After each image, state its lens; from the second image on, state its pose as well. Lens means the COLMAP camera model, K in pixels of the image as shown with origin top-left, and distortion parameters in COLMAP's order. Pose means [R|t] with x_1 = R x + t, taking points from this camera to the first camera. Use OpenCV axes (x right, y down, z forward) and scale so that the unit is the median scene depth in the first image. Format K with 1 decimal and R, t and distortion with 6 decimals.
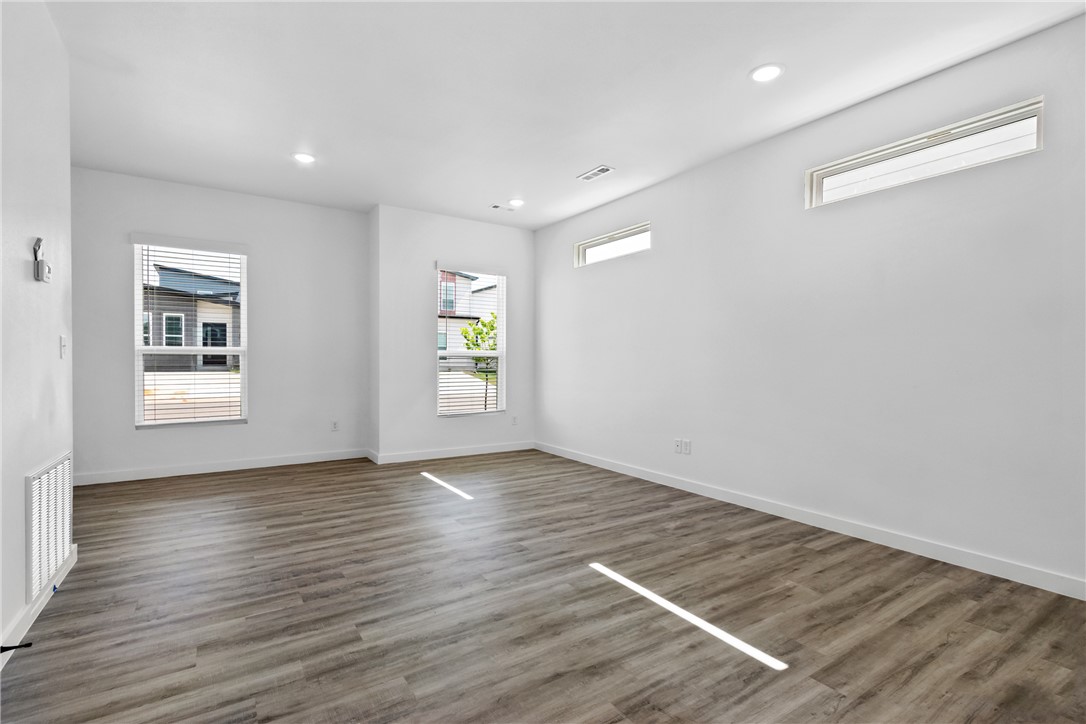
lens RADIAL K [[502.4, 0, 535.3], [0, 502.4, 366.3], [0, 0, 1]] dist [0.008245, -0.003008]
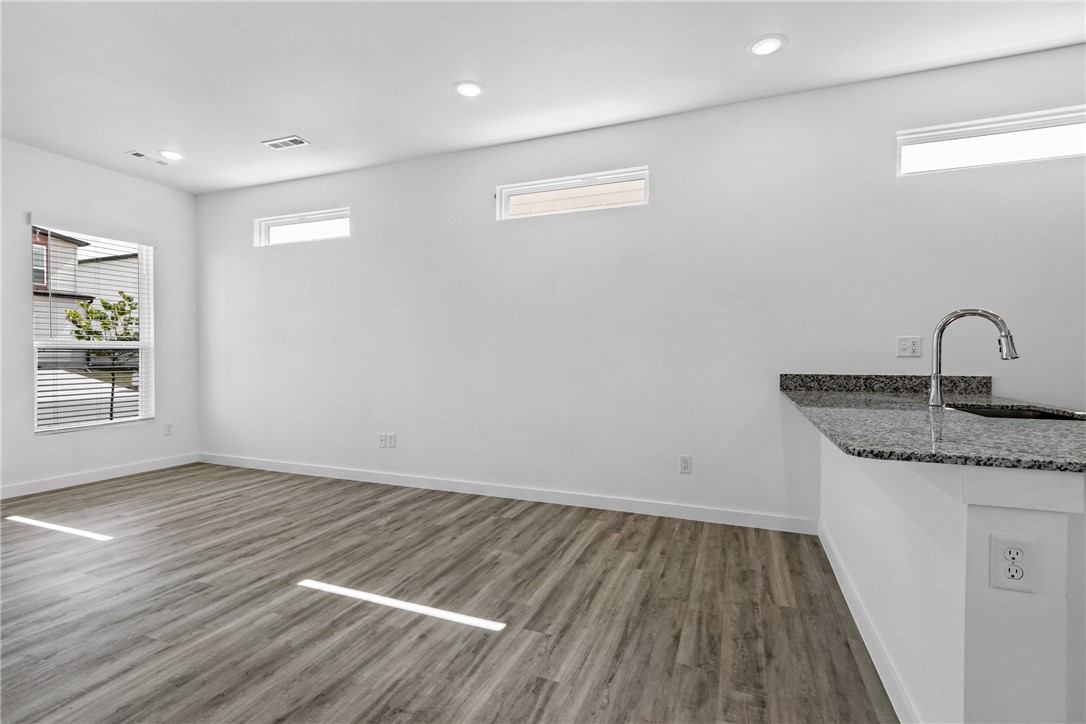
lens RADIAL K [[502.4, 0, 539.8], [0, 502.4, 360.9], [0, 0, 1]] dist [0.008245, -0.003008]
pose [[0.815507, -0.010144, 0.578659, -0.050510], [0.008605, 0.999948, 0.005401, -0.000168], [-0.578684, 0.000575, 0.815552, 0.025656]]
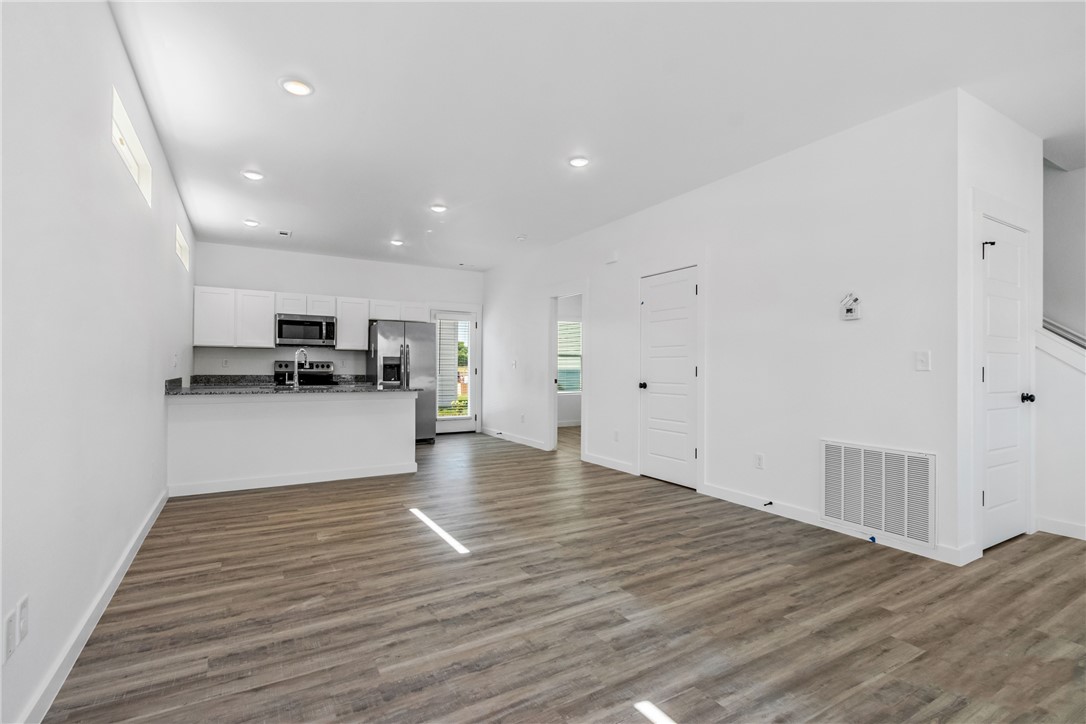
lens RADIAL K [[502.4, 0, 539.9], [0, 502.4, 364.8], [0, 0, 1]] dist [0.008245, -0.003008]
pose [[-0.999229, -0.011359, 0.037593, -0.081422], [-0.011201, 0.999928, 0.004415, -0.022278], [-0.037641, 0.003990, -0.999283, 1.959893]]
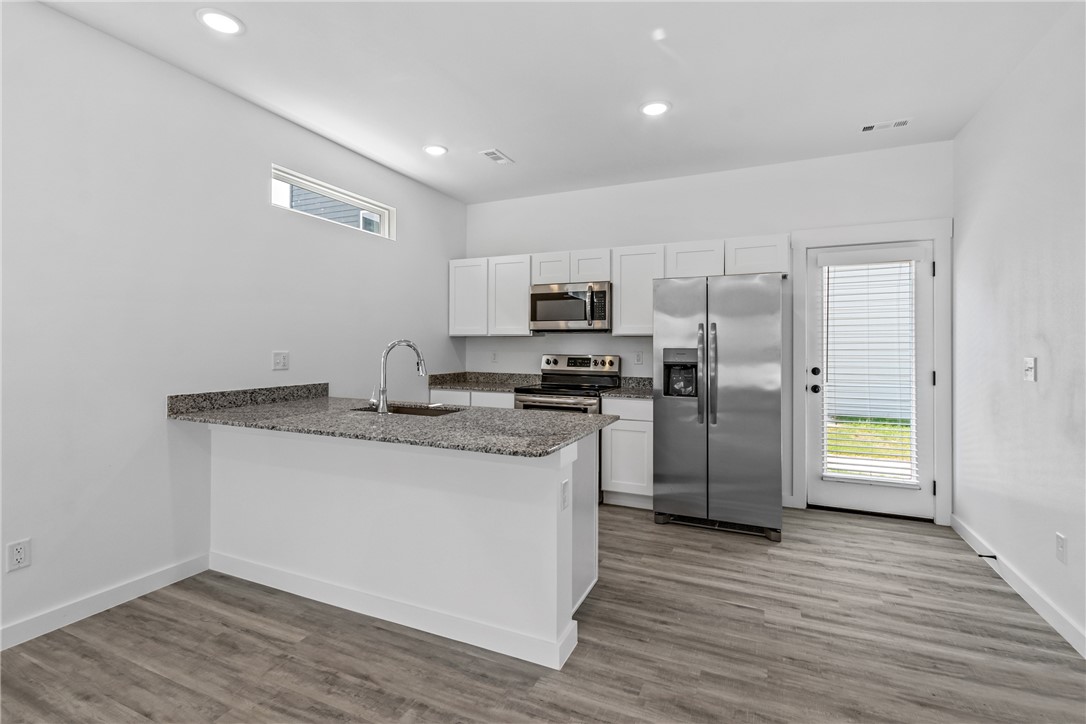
lens RADIAL K [[502.4, 0, 539.0], [0, 502.4, 346.7], [0, 0, 1]] dist [0.008245, -0.003008]
pose [[-0.539689, -0.008869, 0.841818, -0.118520], [0.001020, 0.999937, 0.011189, -0.059507], [-0.841864, 0.006897, -0.539646, 0.538723]]
